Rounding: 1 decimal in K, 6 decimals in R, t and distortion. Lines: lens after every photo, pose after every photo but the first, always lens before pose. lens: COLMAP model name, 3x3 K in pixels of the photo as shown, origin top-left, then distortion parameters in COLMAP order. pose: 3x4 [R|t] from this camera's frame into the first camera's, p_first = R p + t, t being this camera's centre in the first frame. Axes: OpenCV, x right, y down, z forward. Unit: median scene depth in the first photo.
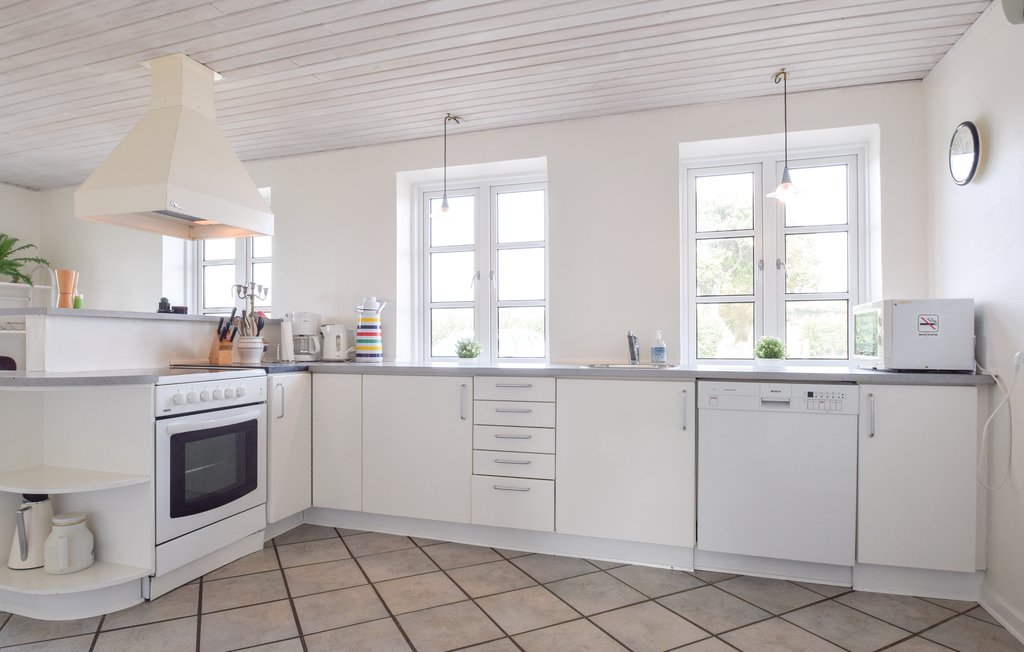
lens RADIAL K [[579.3, 0, 512.0], [0, 579.3, 326.0], [0, 0, 1]] dist [-0.000732, -0.000180]
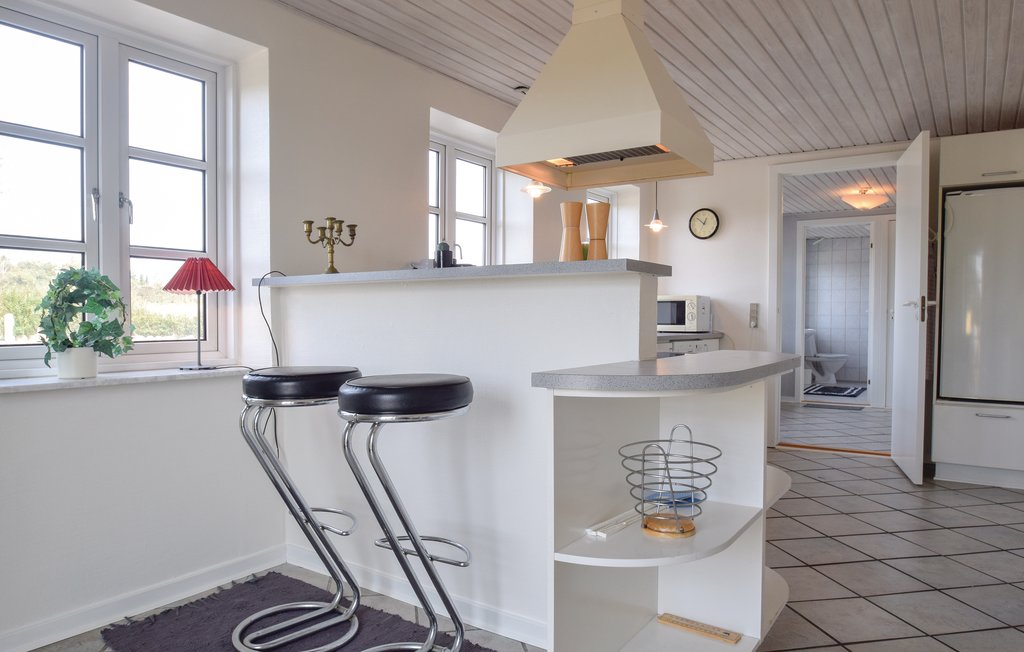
lens RADIAL K [[695.9, 0, 512.0], [0, 695.9, 326.0], [0, 0, 1]] dist [-0.001416, -0.000207]
pose [[0.270799, -0.013048, 0.962548, -1.226040], [-0.026324, 0.999434, 0.020954, 0.016760], [-0.962276, -0.031013, 0.270302, 0.689799]]
